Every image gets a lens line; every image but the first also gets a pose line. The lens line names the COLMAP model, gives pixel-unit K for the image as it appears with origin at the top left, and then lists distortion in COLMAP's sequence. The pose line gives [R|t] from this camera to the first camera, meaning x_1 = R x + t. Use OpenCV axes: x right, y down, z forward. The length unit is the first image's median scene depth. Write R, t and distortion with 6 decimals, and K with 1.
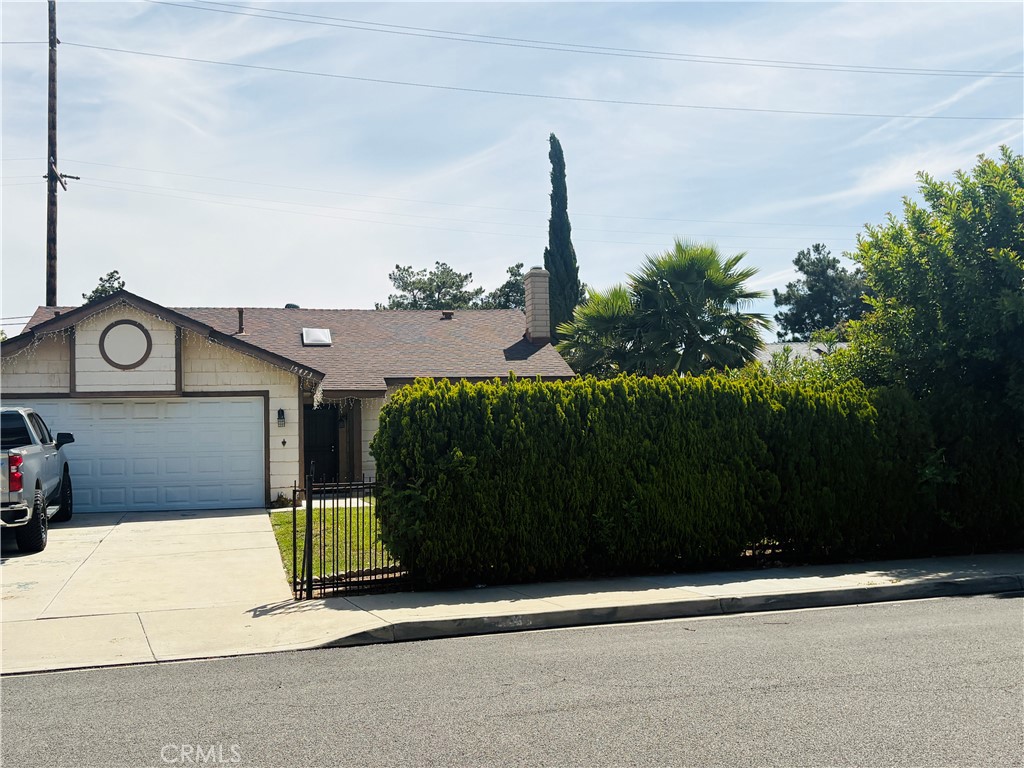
lens RADIAL K [[1109.9, 0, 512.0], [0, 1109.9, 384.0], [0, 0, 1]] dist [0.172948, -0.358137]
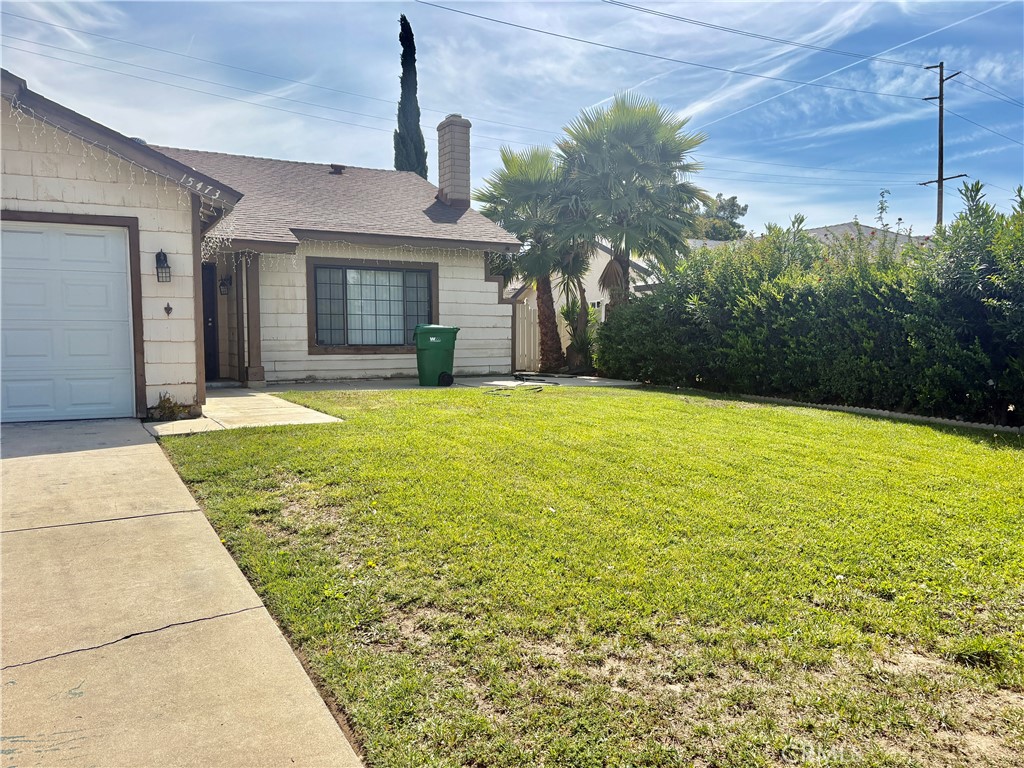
lens RADIAL K [[750.7, 0, 514.4], [0, 750.7, 380.4], [0, 0, 1]] dist [0.025011, -0.005167]
pose [[0.952530, 0.001595, 0.304440, -0.150477], [-0.040536, 0.991747, 0.121631, 0.033682], [-0.301734, -0.128198, 0.944734, 0.559584]]
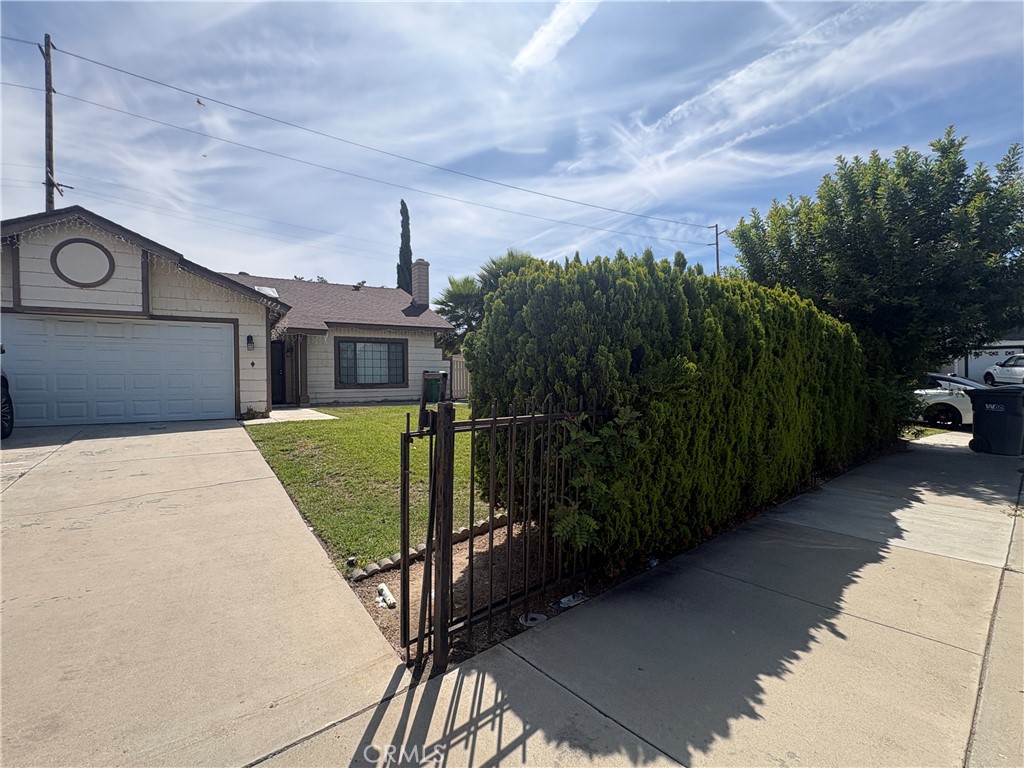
lens RADIAL K [[469.3, 0, 508.9], [0, 469.3, 379.6], [0, 0, 1]] dist [0.000233, 0.000748]
pose [[0.937843, 0.010874, 0.346888, -0.121972], [-0.031962, 0.997968, 0.055129, 0.033061], [-0.345584, -0.062790, 0.936285, 0.440536]]
